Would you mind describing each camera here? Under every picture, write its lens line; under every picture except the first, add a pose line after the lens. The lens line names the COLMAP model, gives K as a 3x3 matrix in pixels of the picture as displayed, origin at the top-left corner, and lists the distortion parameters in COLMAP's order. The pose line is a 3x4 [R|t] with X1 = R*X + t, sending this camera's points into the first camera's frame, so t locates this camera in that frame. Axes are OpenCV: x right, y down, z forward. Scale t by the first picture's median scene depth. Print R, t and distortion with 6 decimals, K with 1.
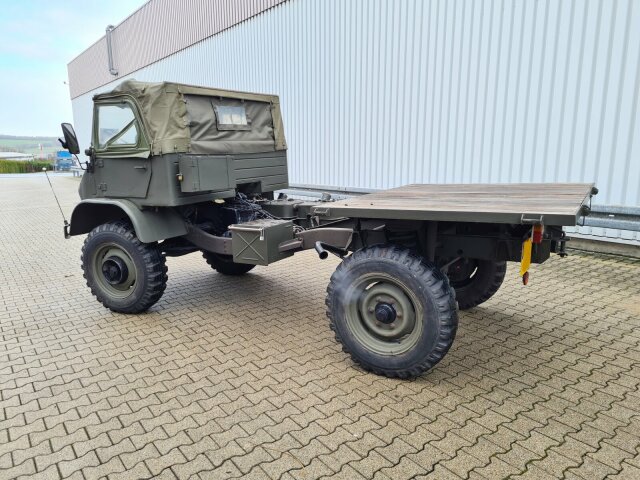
lens RADIAL K [[475.8, 0, 320.0], [0, 475.8, 240.0], [0, 0, 1]] dist [0.001558, 0.000396]
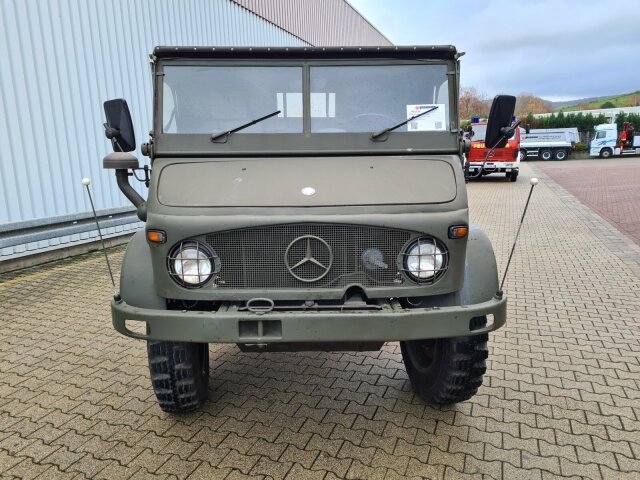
lens RADIAL K [[475.8, 0, 320.0], [0, 475.8, 240.0], [0, 0, 1]] dist [0.001558, 0.000396]
pose [[-0.524762, -0.122297, 0.842418, -0.959012], [0.183549, 0.950090, 0.252266, -0.279844], [-0.831225, 0.287005, -0.476124, 1.570842]]
